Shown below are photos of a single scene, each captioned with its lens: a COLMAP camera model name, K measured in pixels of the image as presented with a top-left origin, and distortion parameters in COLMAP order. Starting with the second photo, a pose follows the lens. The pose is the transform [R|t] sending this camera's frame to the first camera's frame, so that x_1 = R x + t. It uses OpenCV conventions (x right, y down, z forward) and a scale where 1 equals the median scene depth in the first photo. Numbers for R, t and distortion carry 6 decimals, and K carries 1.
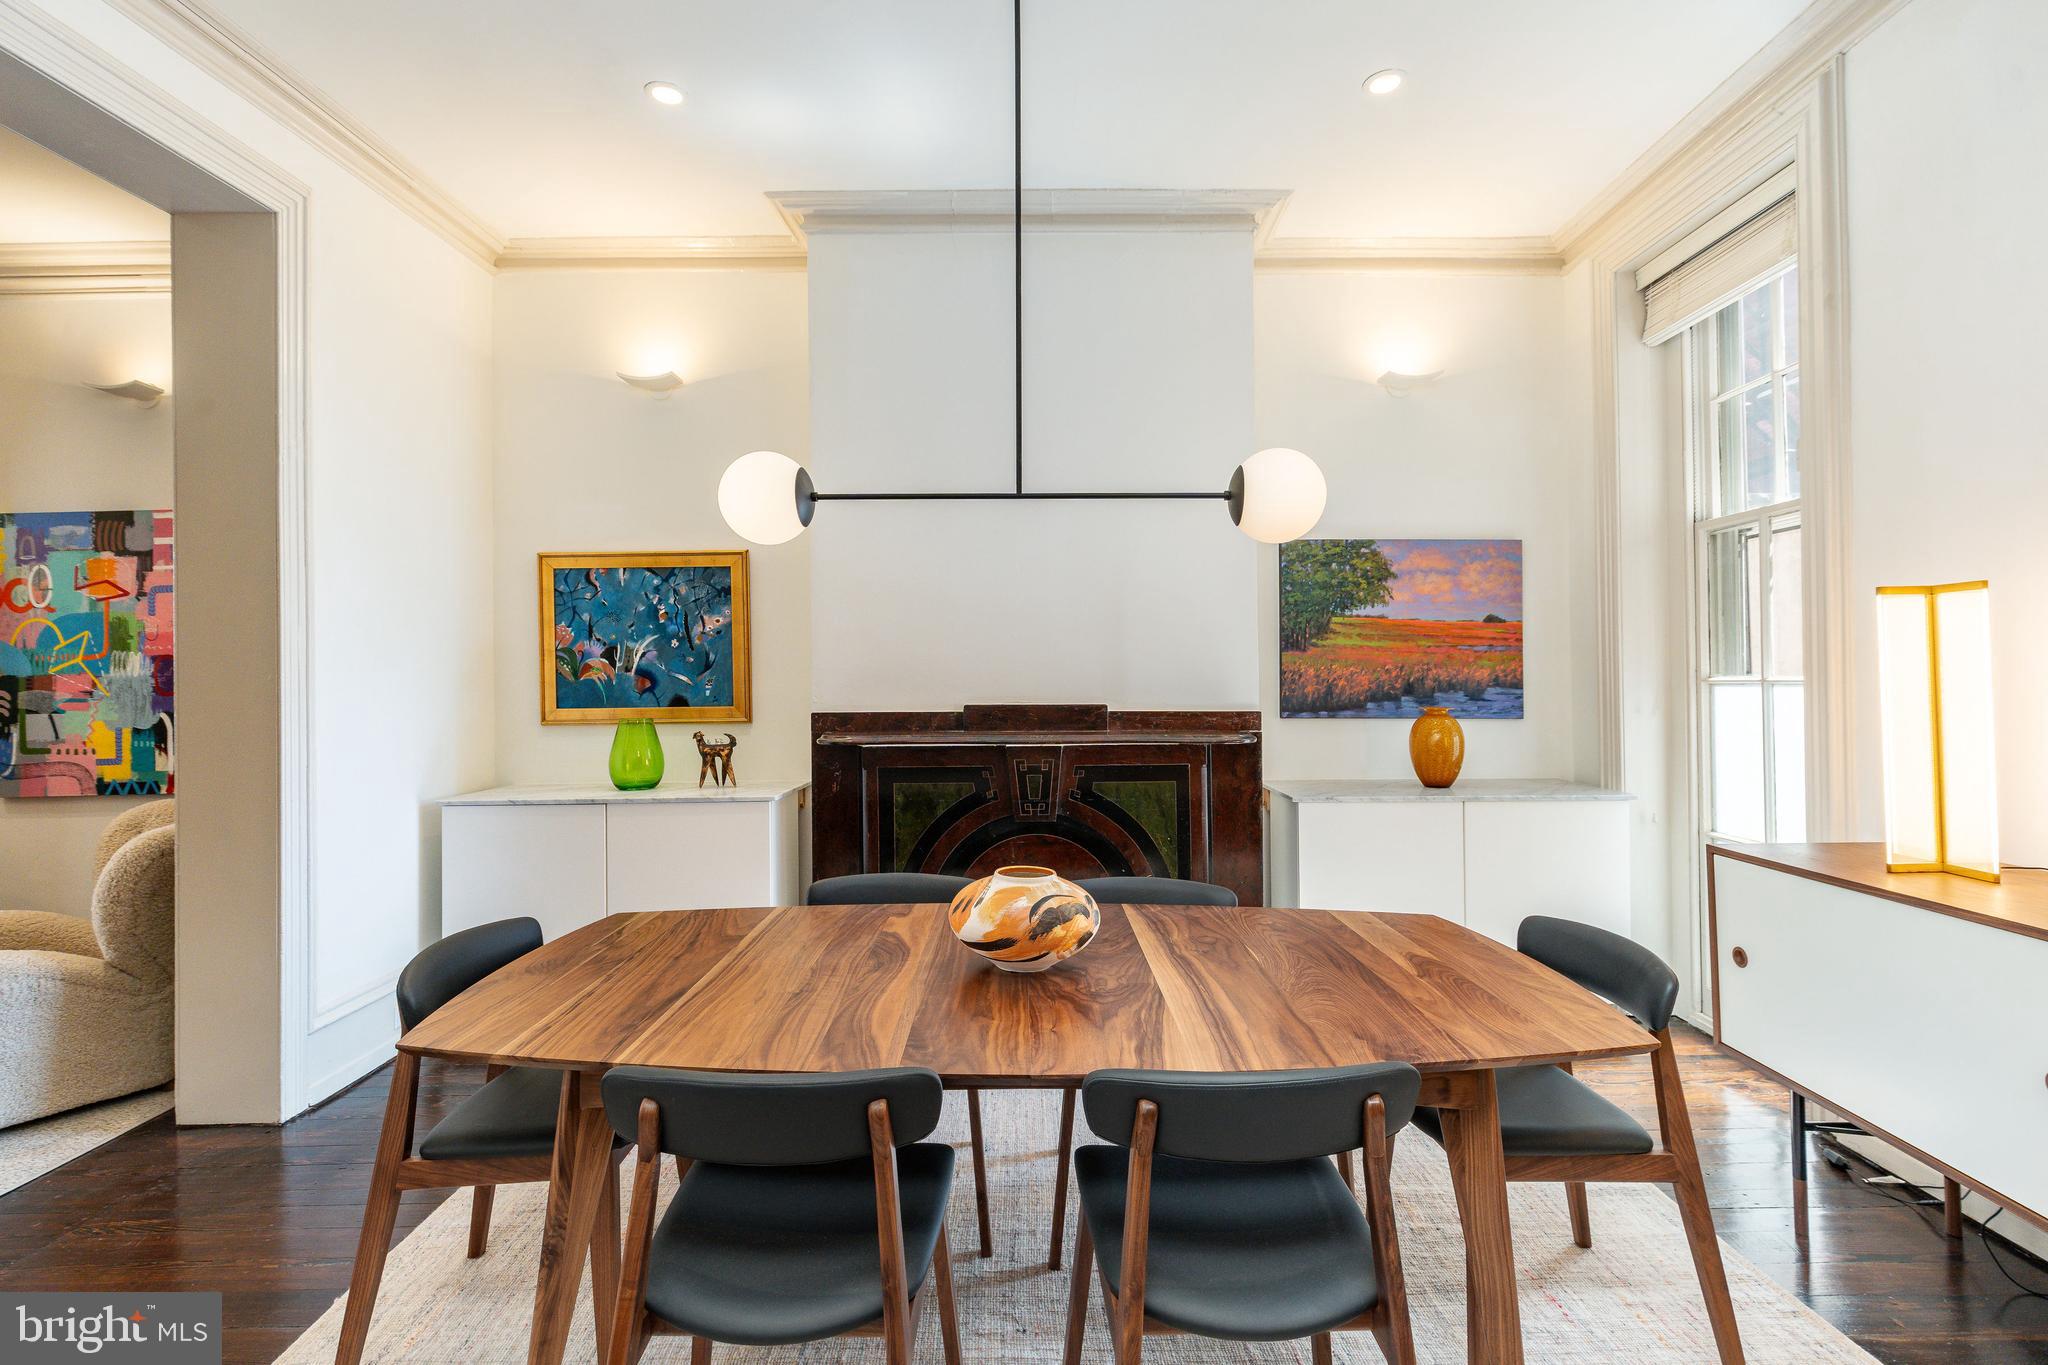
lens RADIAL K [[925.4, 0, 1018.2], [0, 925.4, 664.6], [0, 0, 1]] dist [0.006869, -0.001397]
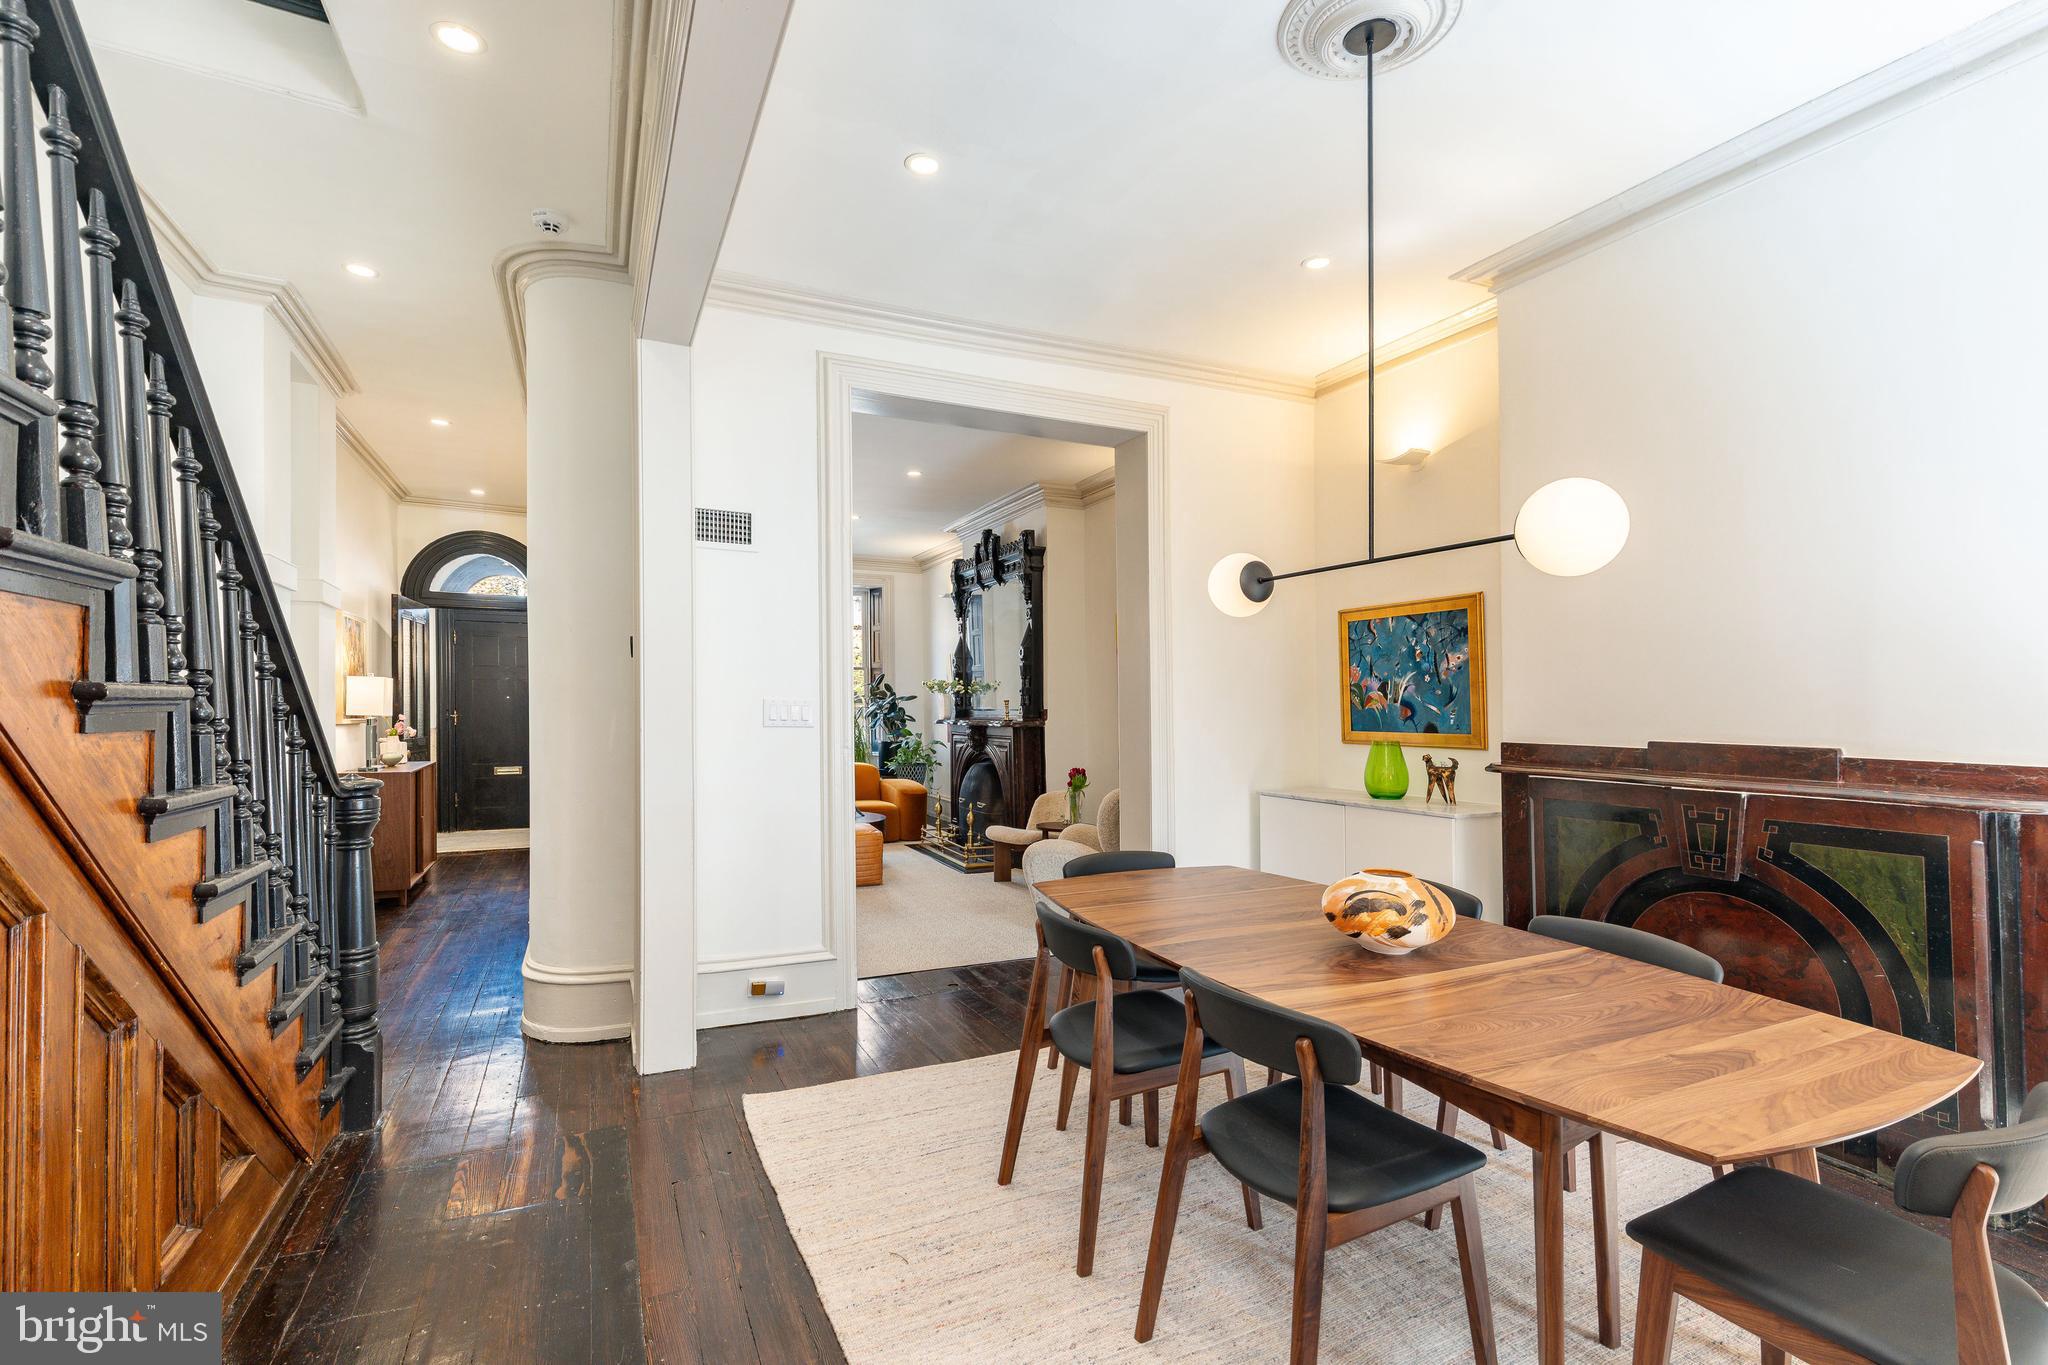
lens RADIAL K [[925.4, 0, 1041.4], [0, 925.4, 708.3], [0, 0, 1]] dist [0.006869, -0.001397]
pose [[0.461996, 0.013953, -0.886772, 0.464110], [0.000715, 0.999870, 0.016105, -0.004699], [0.886881, -0.008075, 0.461926, 0.030784]]
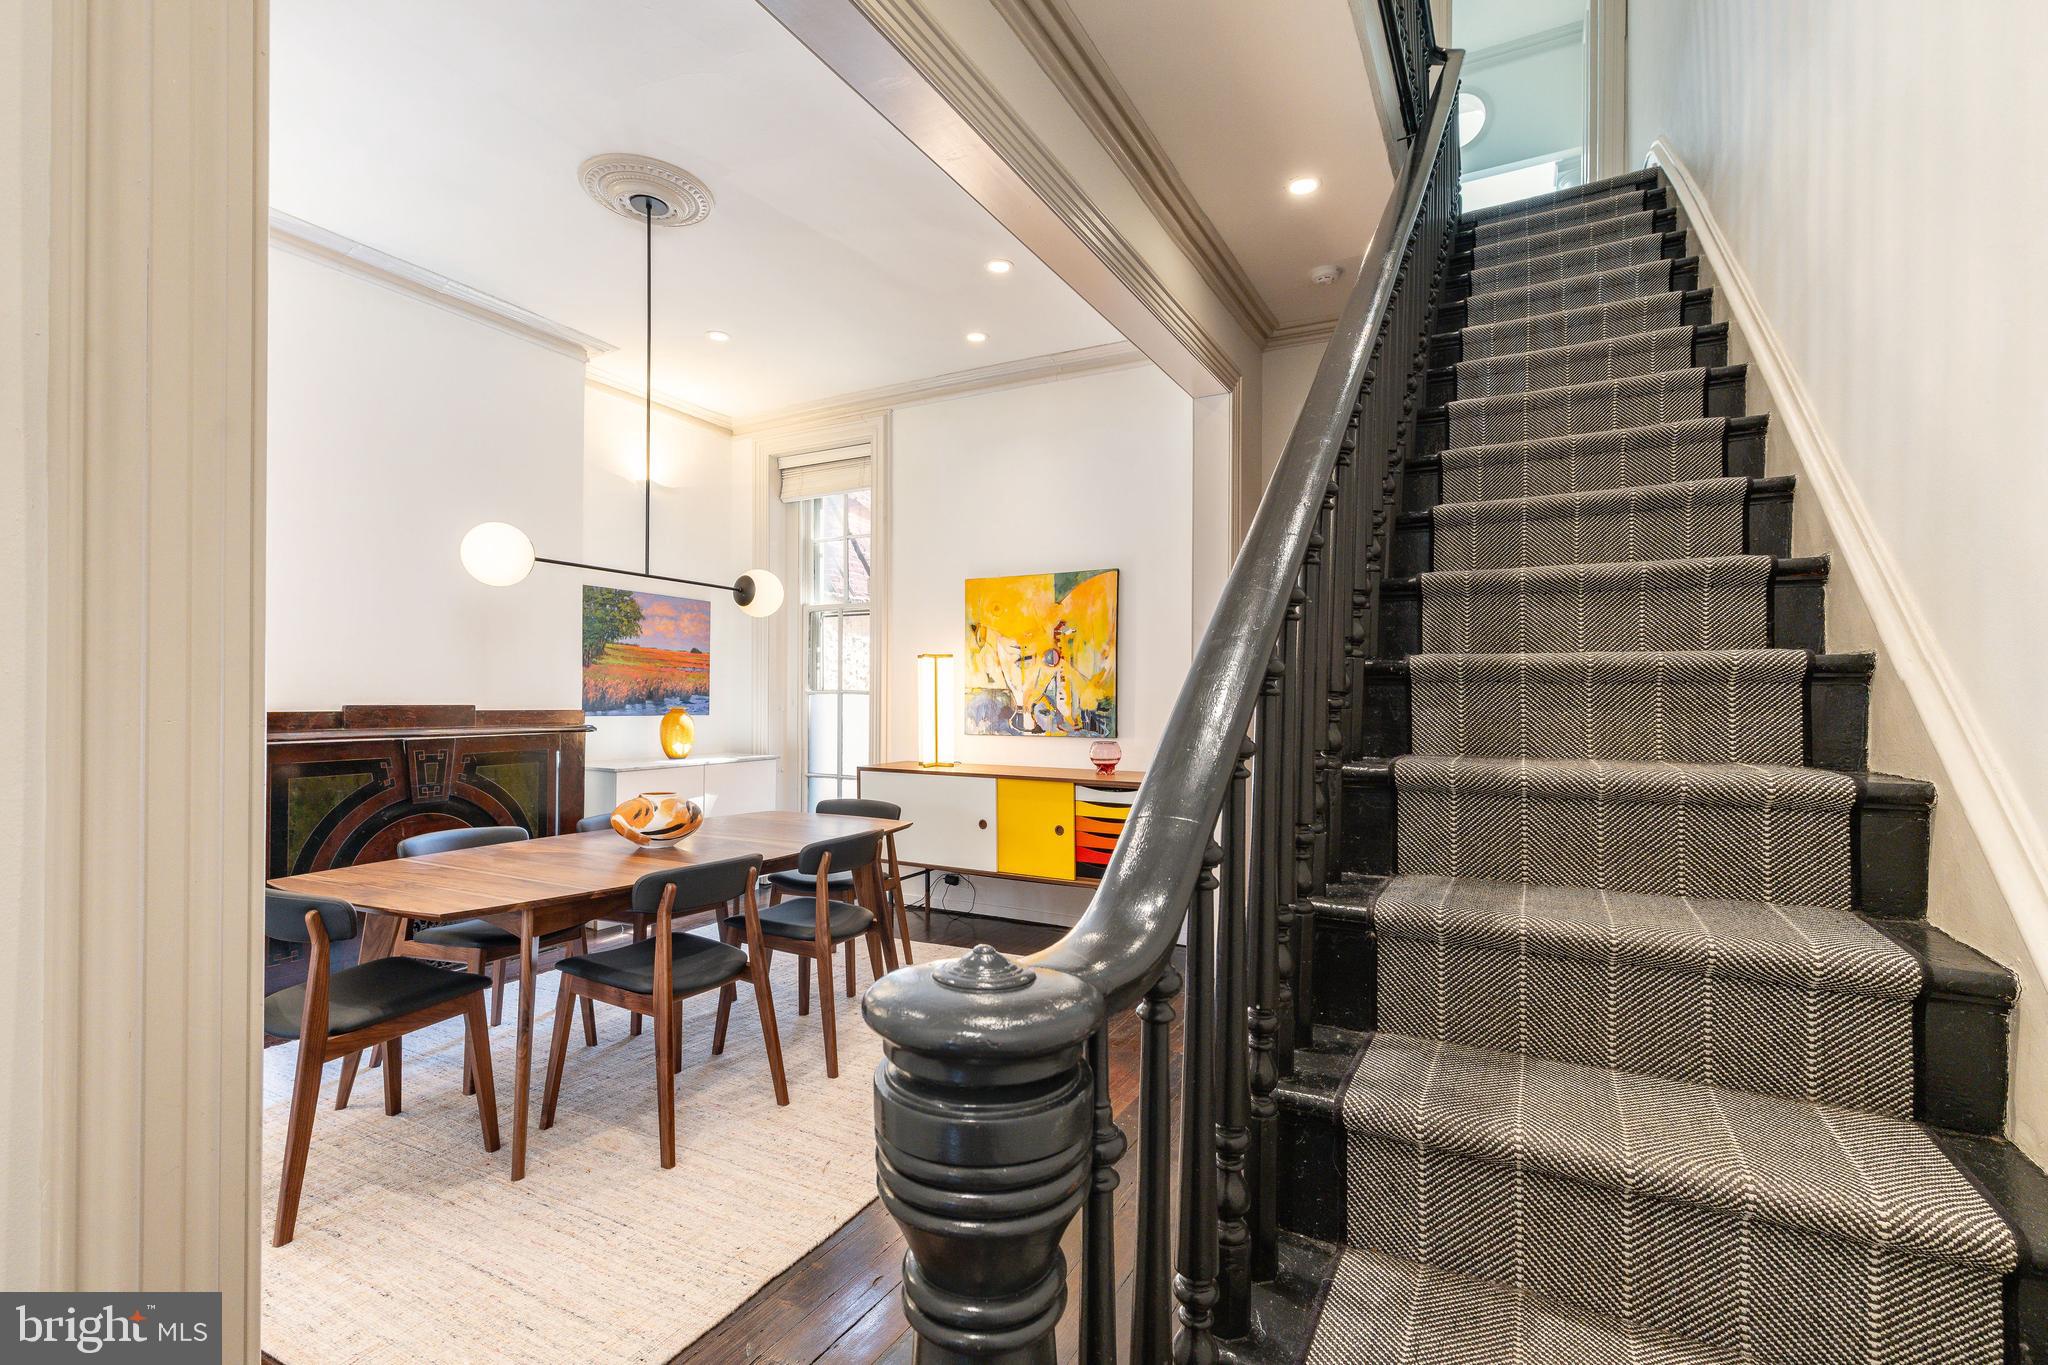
lens RADIAL K [[925.4, 0, 1041.0], [0, 925.4, 698.4], [0, 0, 1]] dist [0.006869, -0.001397]
pose [[0.449290, 0.007201, 0.893357, -0.646191], [-0.024681, 0.999686, 0.004355, 0.009486], [-0.893045, -0.024005, 0.449326, -0.226054]]
